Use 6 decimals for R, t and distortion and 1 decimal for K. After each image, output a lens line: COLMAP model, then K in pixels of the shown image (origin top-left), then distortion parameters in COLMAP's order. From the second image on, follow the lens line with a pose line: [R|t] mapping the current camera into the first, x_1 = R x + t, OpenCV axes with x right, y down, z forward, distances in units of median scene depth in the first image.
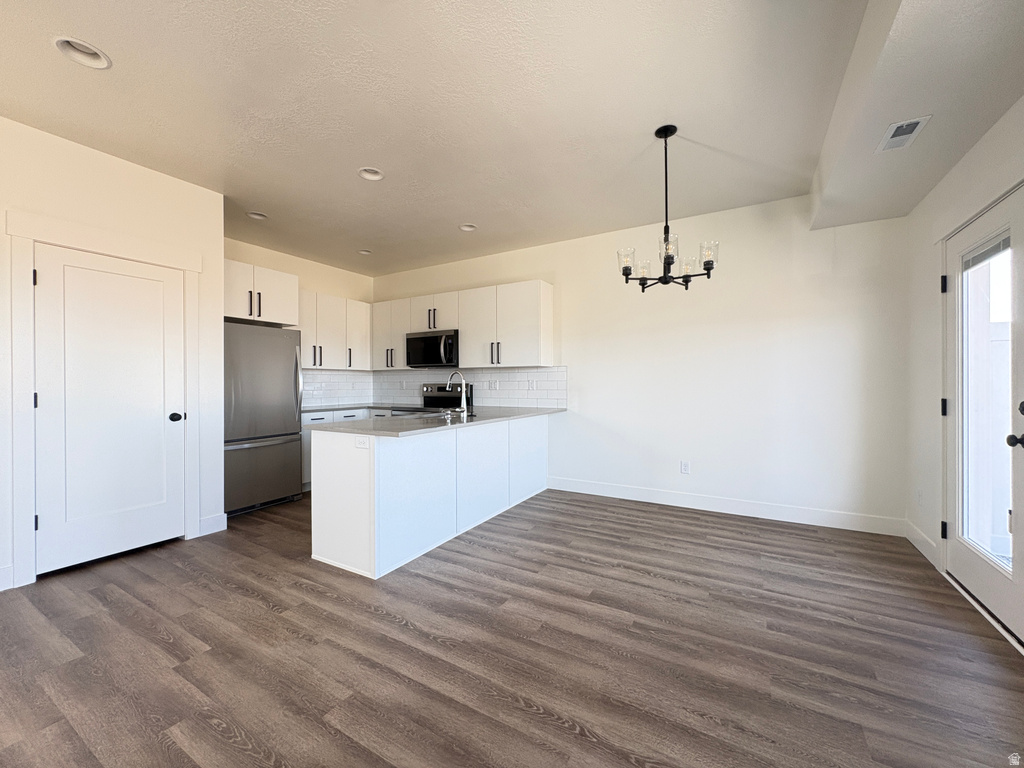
lens RADIAL K [[407.1, 0, 512.0], [0, 407.1, 384.0], [0, 0, 1]] dist [0.000750, 0.000084]
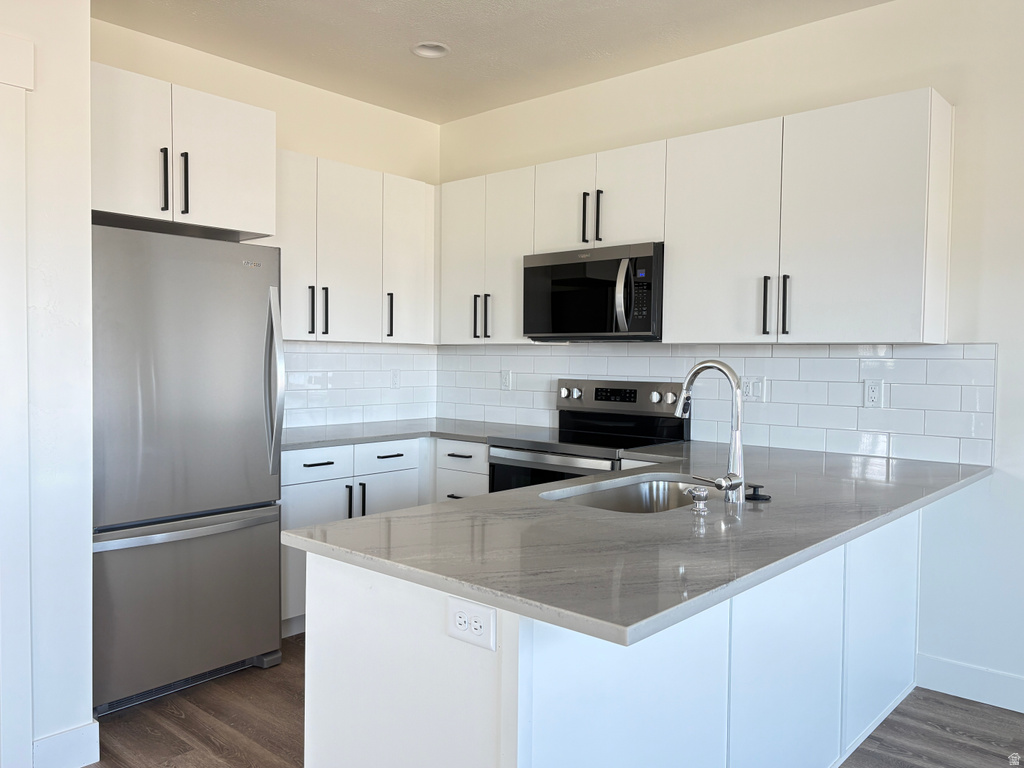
lens RADIAL K [[787.8, 0, 510.8], [0, 787.8, 386.5], [0, 0, 1]] dist [0.049305, -0.047963]
pose [[0.980015, 0.022692, -0.197626, -0.170296], [-0.016013, 0.999247, 0.035330, -0.031849], [0.198279, -0.031459, 0.979641, 0.336910]]
